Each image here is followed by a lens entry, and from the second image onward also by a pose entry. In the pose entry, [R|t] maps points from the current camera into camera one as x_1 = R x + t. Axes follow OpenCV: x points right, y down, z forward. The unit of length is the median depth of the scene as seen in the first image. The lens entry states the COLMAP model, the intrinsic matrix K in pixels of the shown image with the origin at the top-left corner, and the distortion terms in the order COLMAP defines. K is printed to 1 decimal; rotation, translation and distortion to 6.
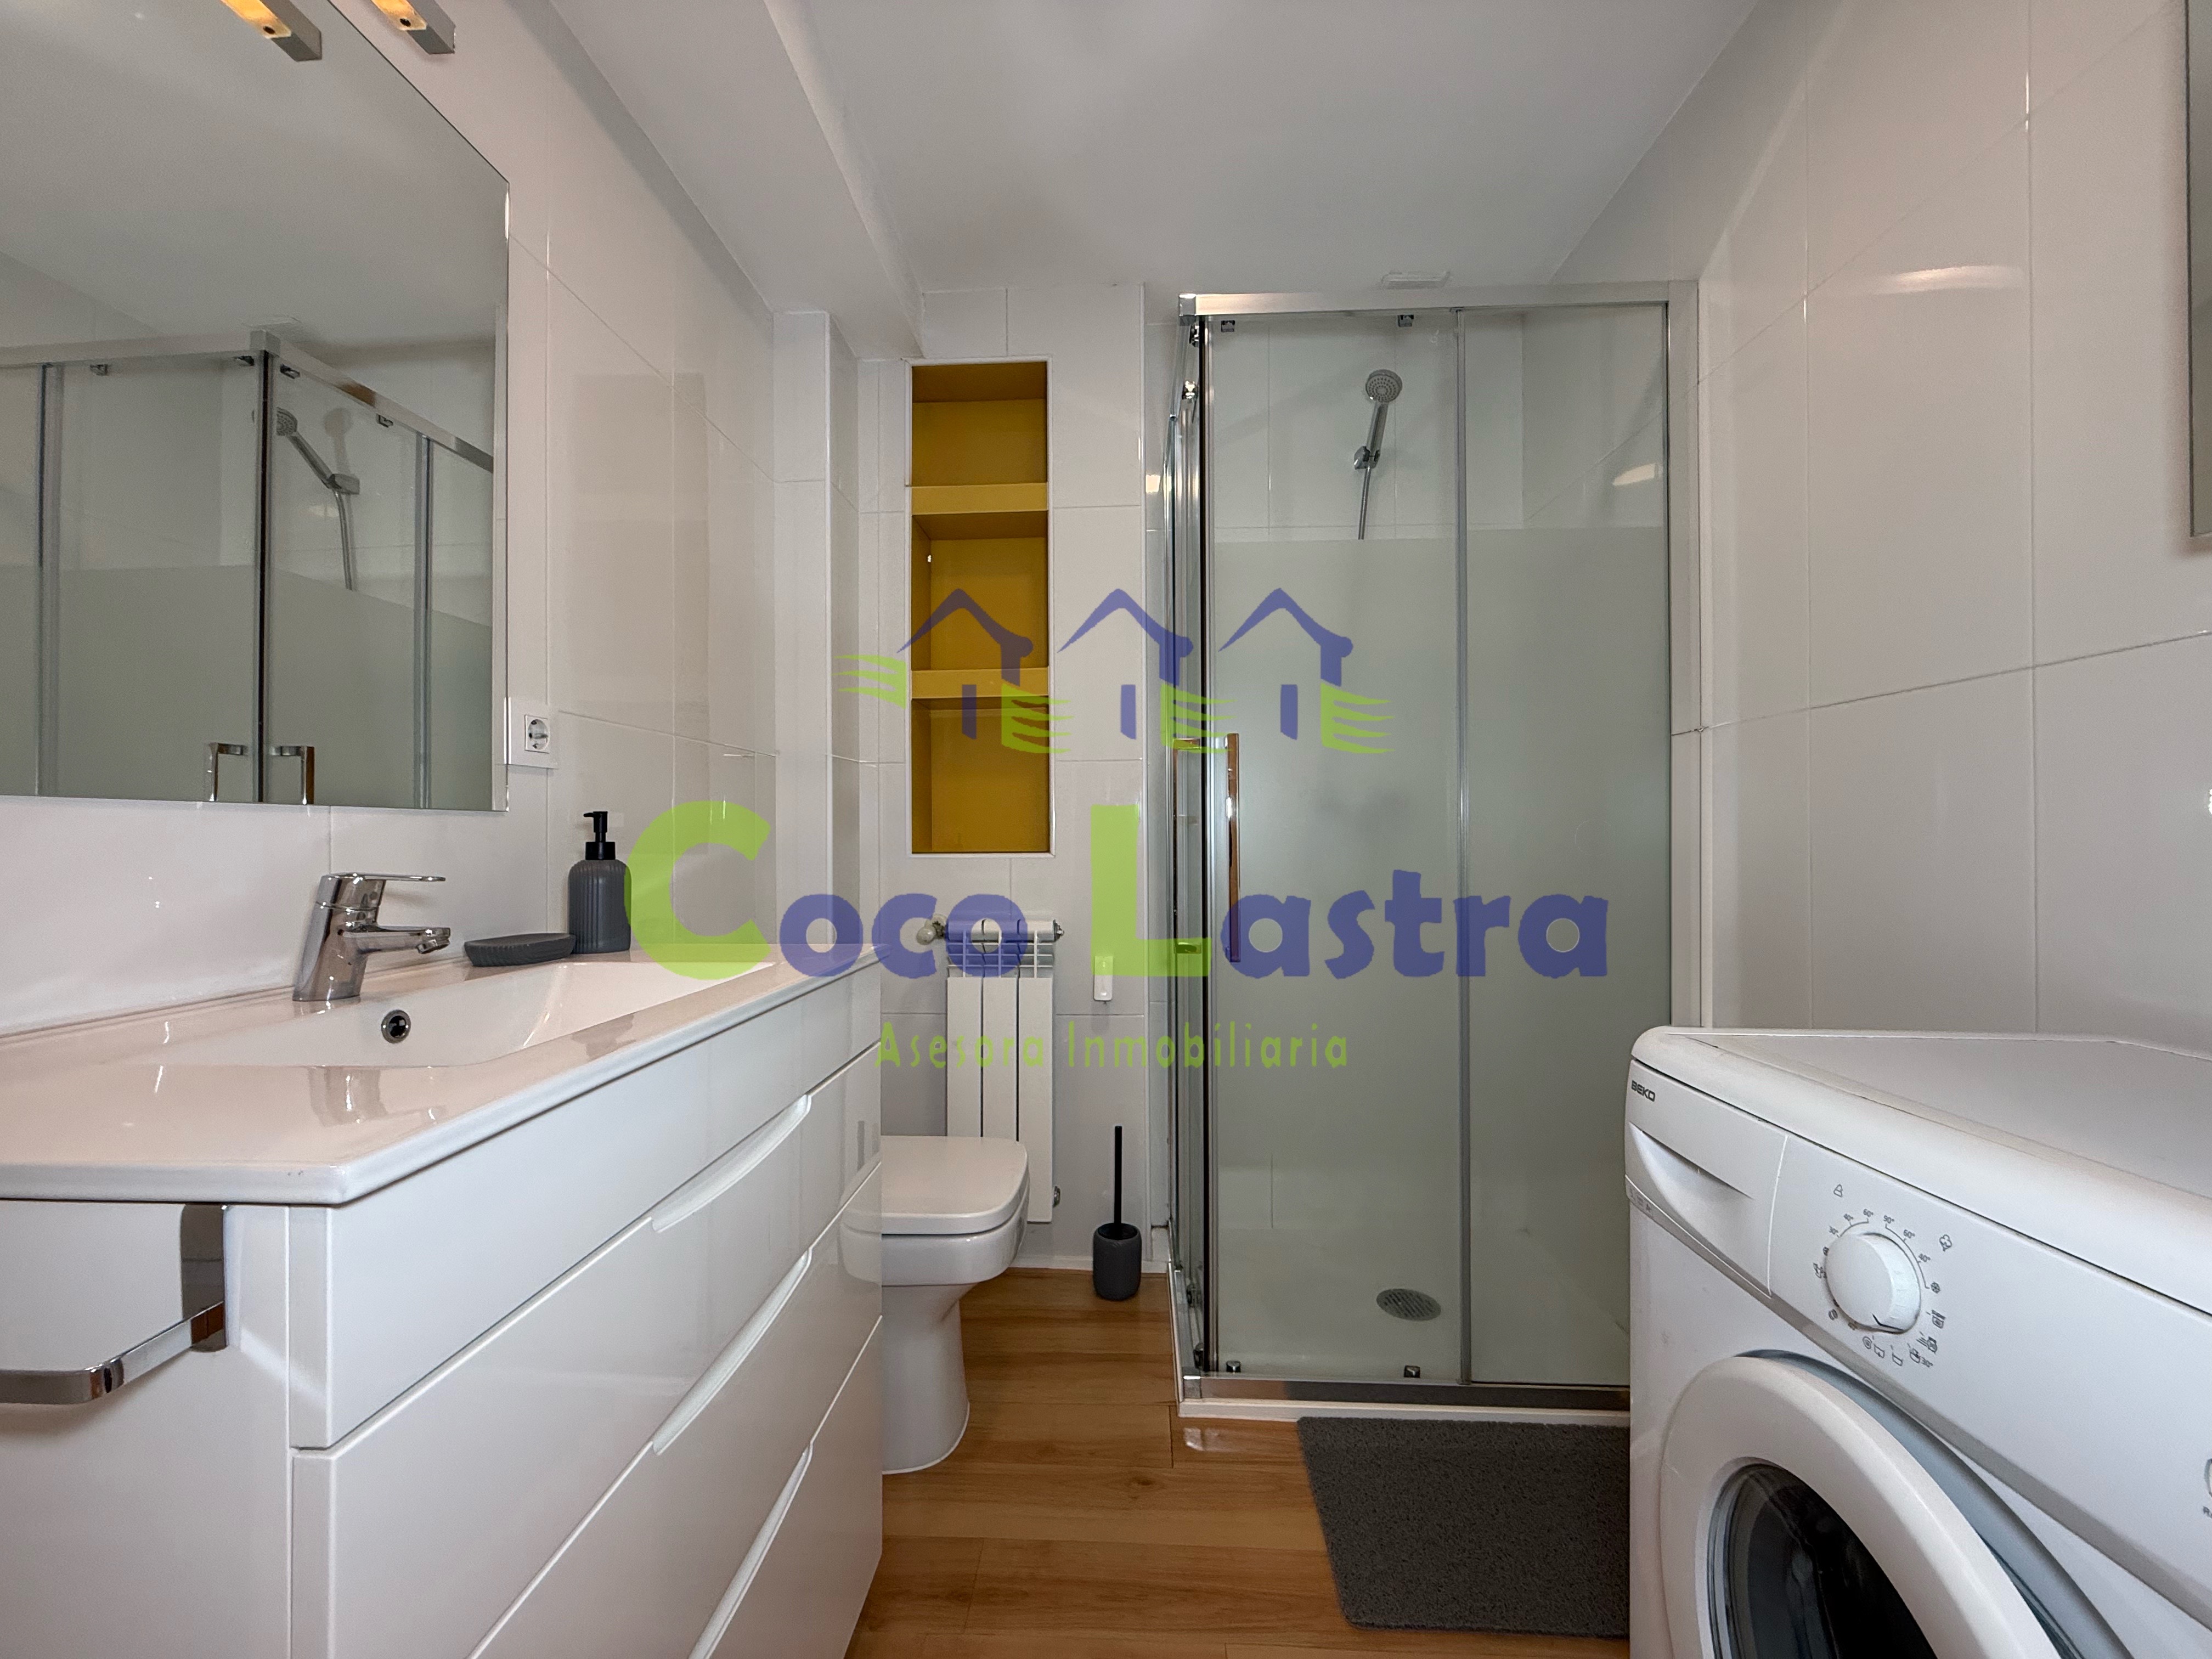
lens RADIAL K [[877.4, 0, 1095.7], [0, 877.4, 832.5], [0, 0, 1]] dist [-0.001902, 0.000112]
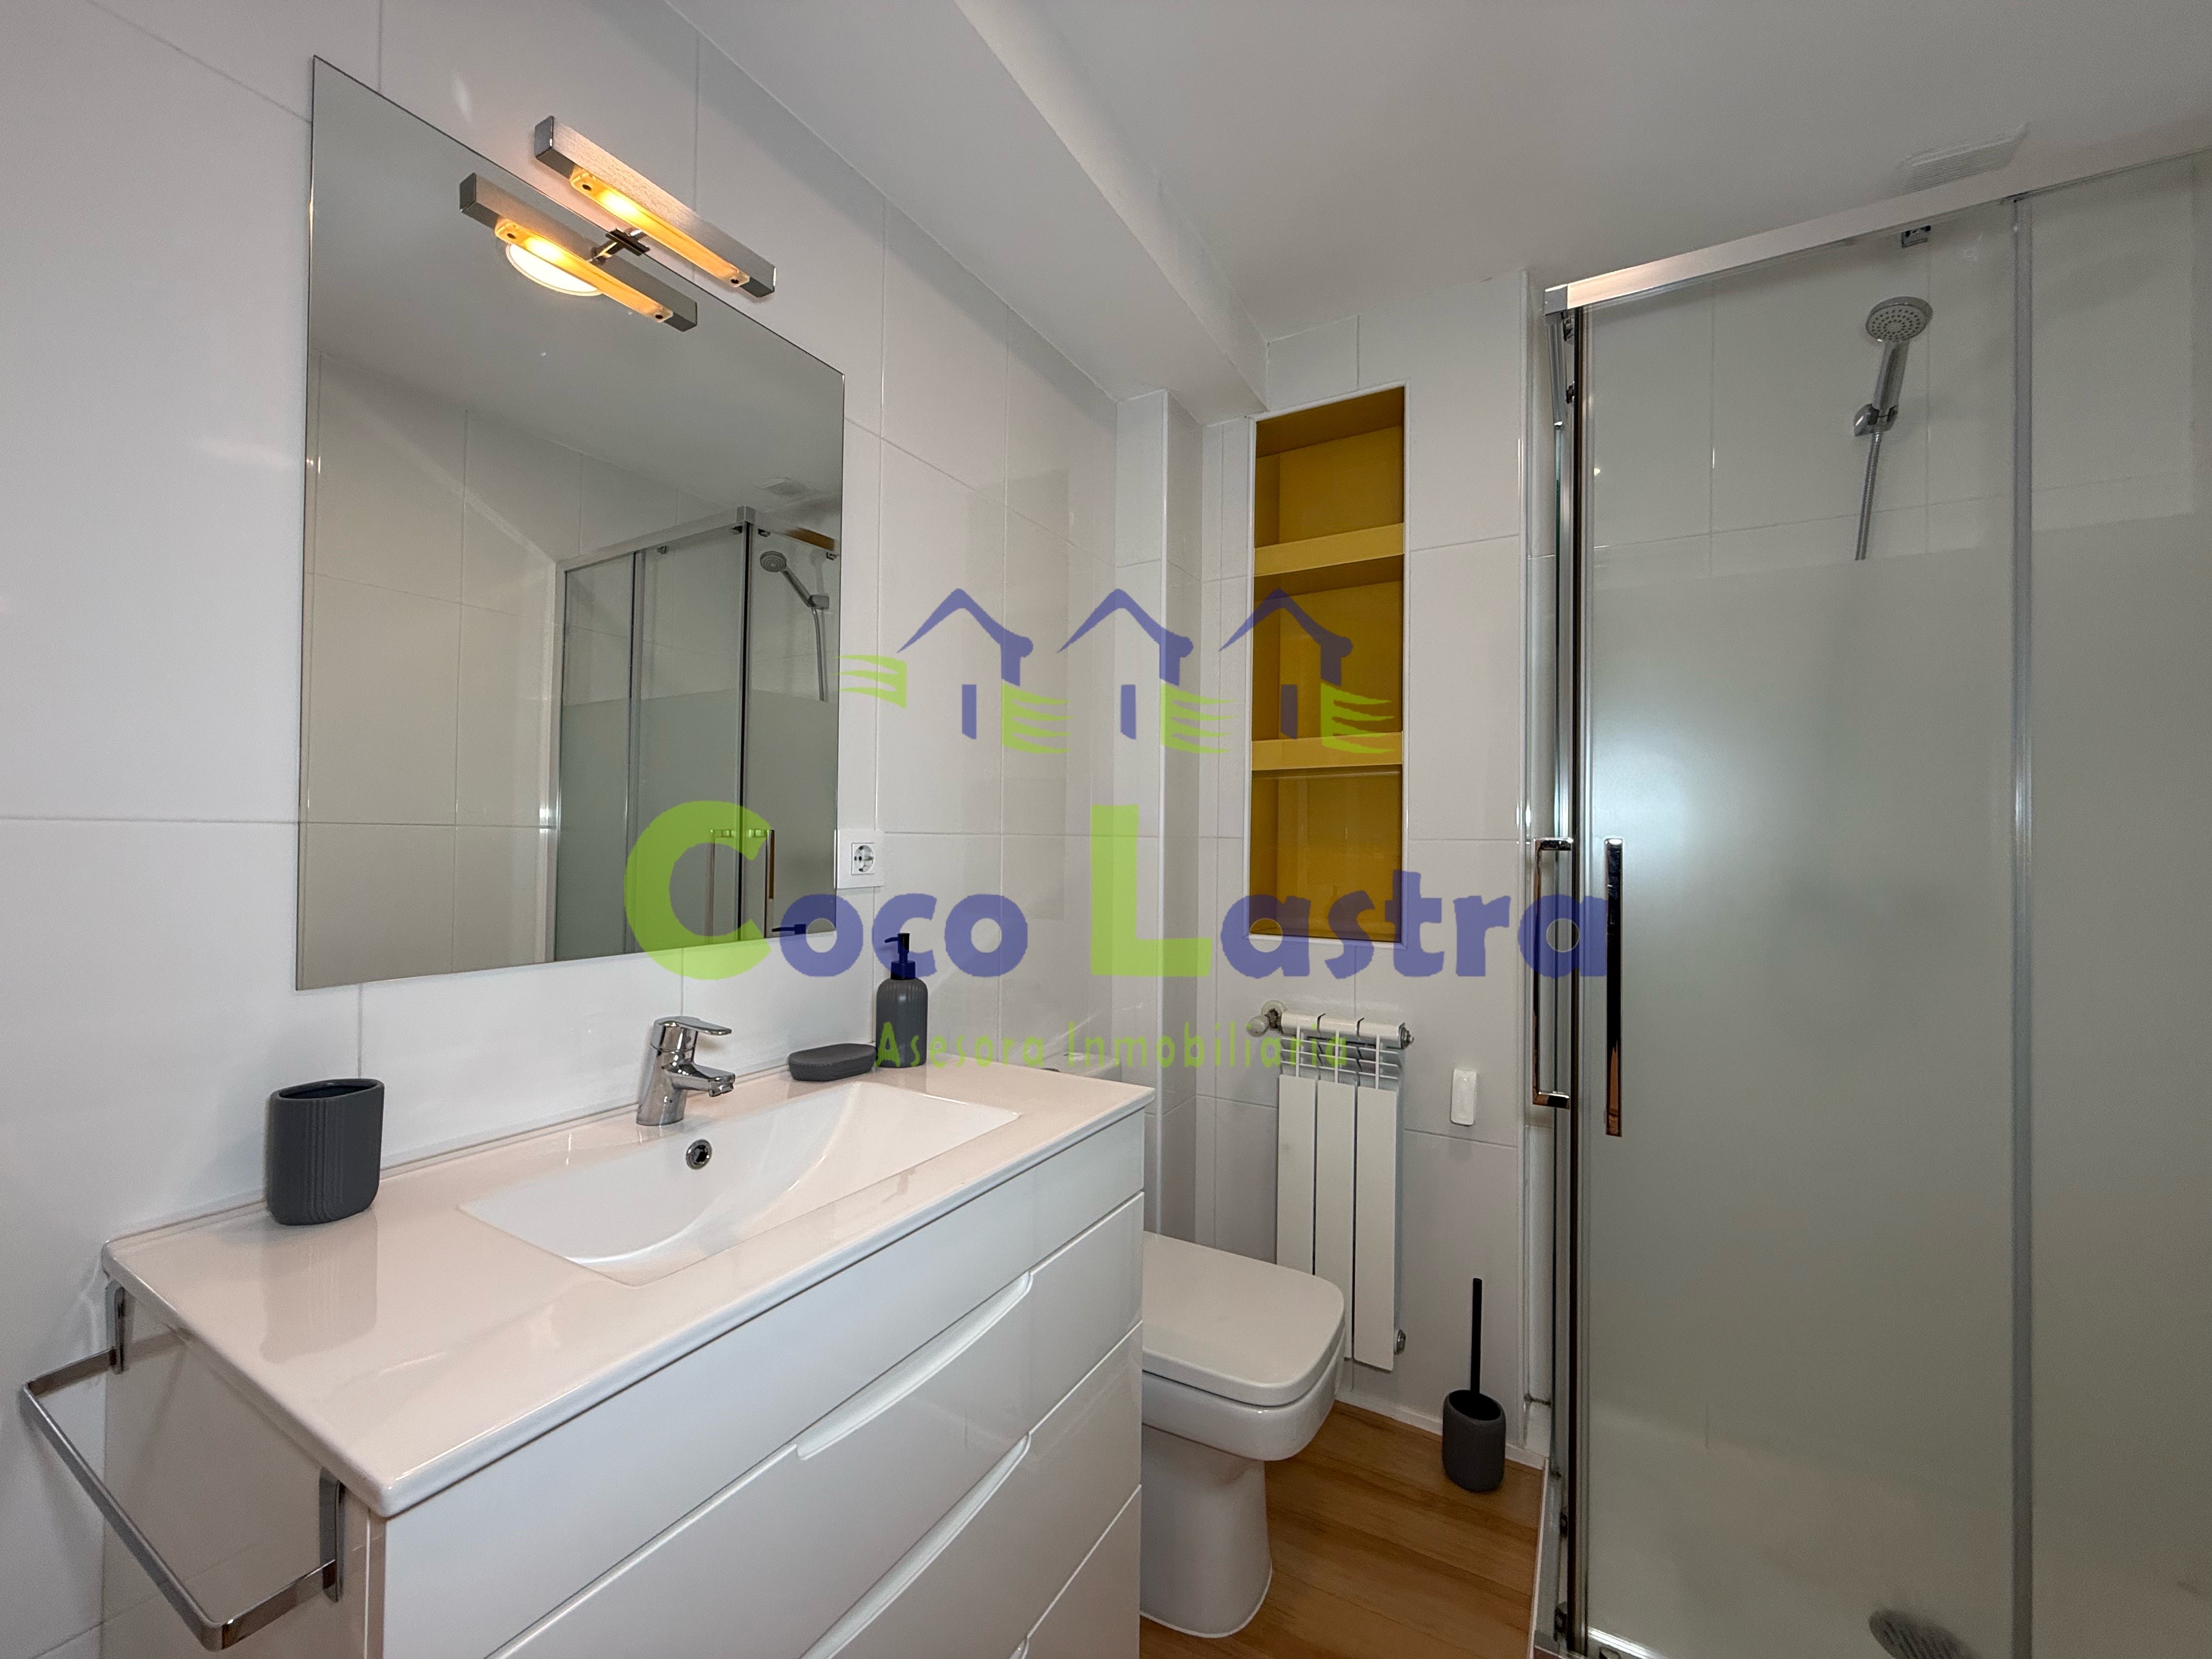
lens RADIAL K [[877.4, 0, 1095.7], [0, 877.4, 832.5], [0, 0, 1]] dist [-0.001902, 0.000112]
pose [[0.890105, 0.011179, -0.455618, 0.088496], [-0.014426, 0.999889, -0.003650, -0.095320], [0.455527, 0.009822, 0.890168, 0.091967]]
